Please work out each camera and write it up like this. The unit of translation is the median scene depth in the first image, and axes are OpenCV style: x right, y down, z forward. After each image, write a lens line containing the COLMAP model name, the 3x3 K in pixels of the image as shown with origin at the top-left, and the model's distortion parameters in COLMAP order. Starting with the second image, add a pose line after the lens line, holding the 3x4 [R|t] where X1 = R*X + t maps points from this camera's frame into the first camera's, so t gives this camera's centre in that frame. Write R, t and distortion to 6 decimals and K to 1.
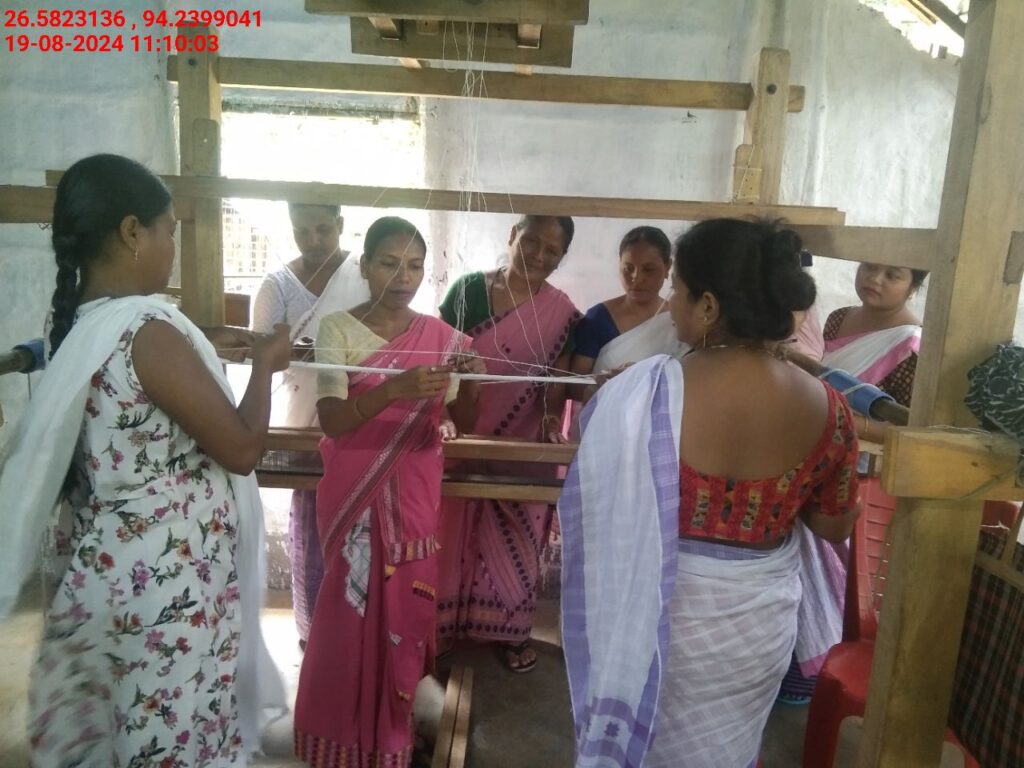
lens RADIAL K [[845.0, 0, 517.5], [0, 845.0, 378.5], [0, 0, 1]] dist [-0.014162, 0.015303]
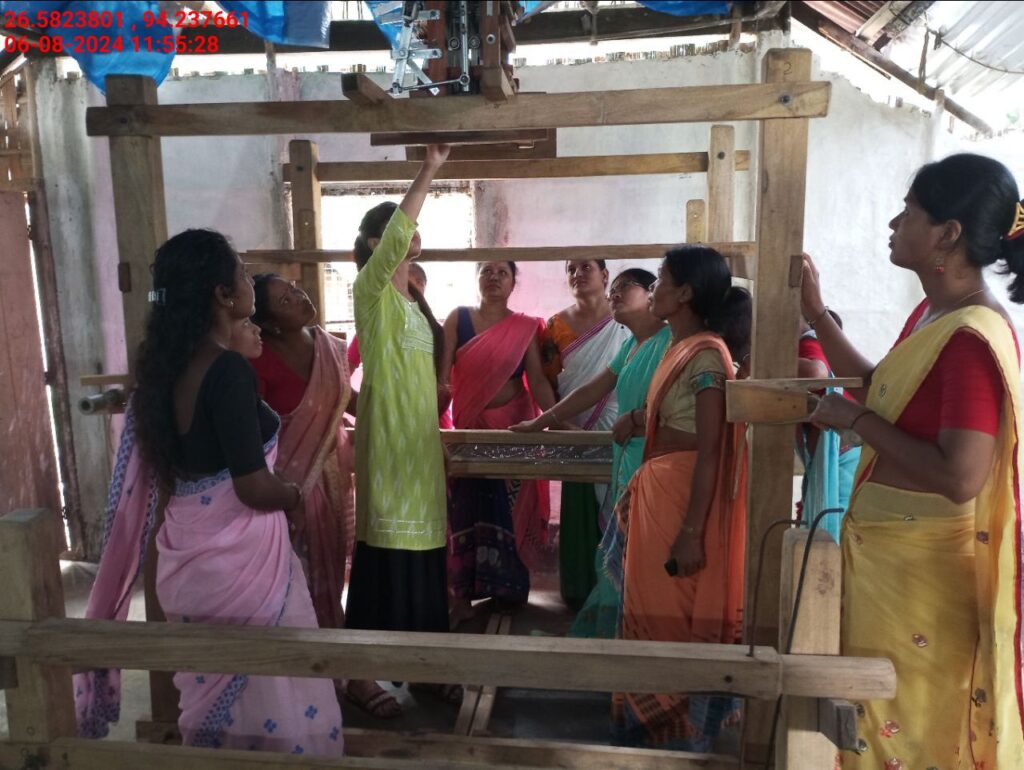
lens RADIAL K [[858.9, 0, 518.5], [0, 858.9, 370.9], [0, 0, 1]] dist [0.076220, -0.075393]
pose [[0.992465, -0.049870, -0.111924, 0.090618], [0.042837, 0.997005, -0.064389, 0.052393], [0.114800, 0.059110, 0.991628, -0.279201]]
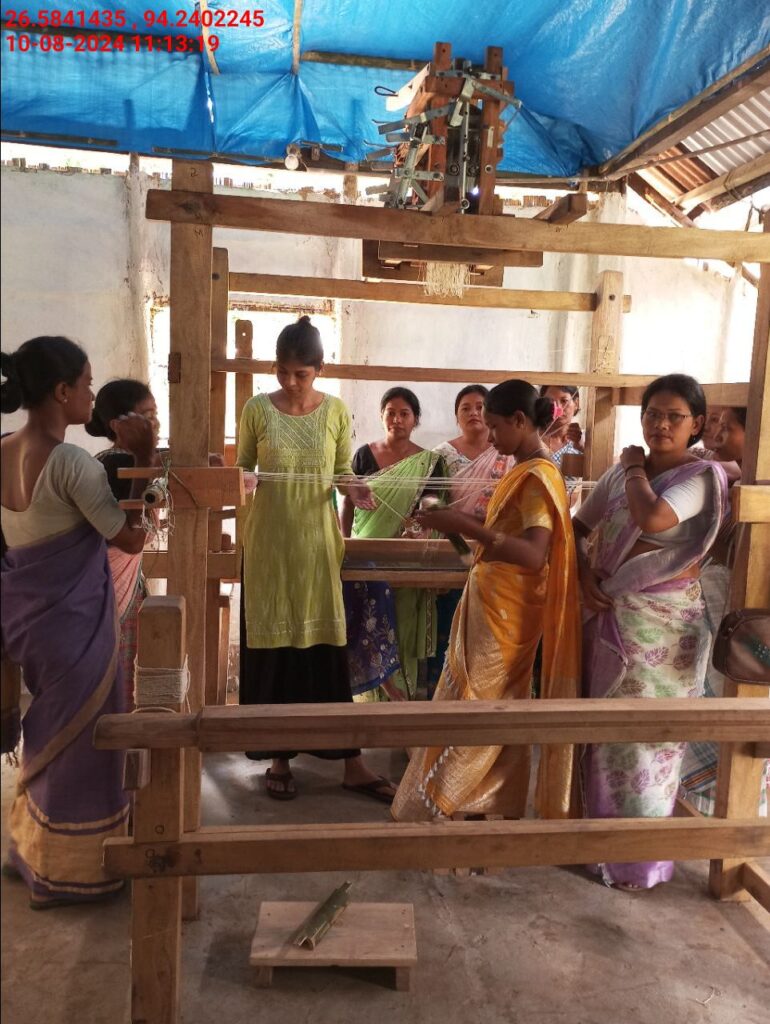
lens RADIAL K [[858.9, 0, 394.2], [0, 858.9, 491.6], [0, 0, 1]] dist [0.076220, -0.075393]
pose [[0.987780, -0.028506, 0.153227, -0.240871], [0.041032, 0.996013, -0.079217, 0.076056], [-0.150358, 0.084536, 0.985011, -0.309408]]
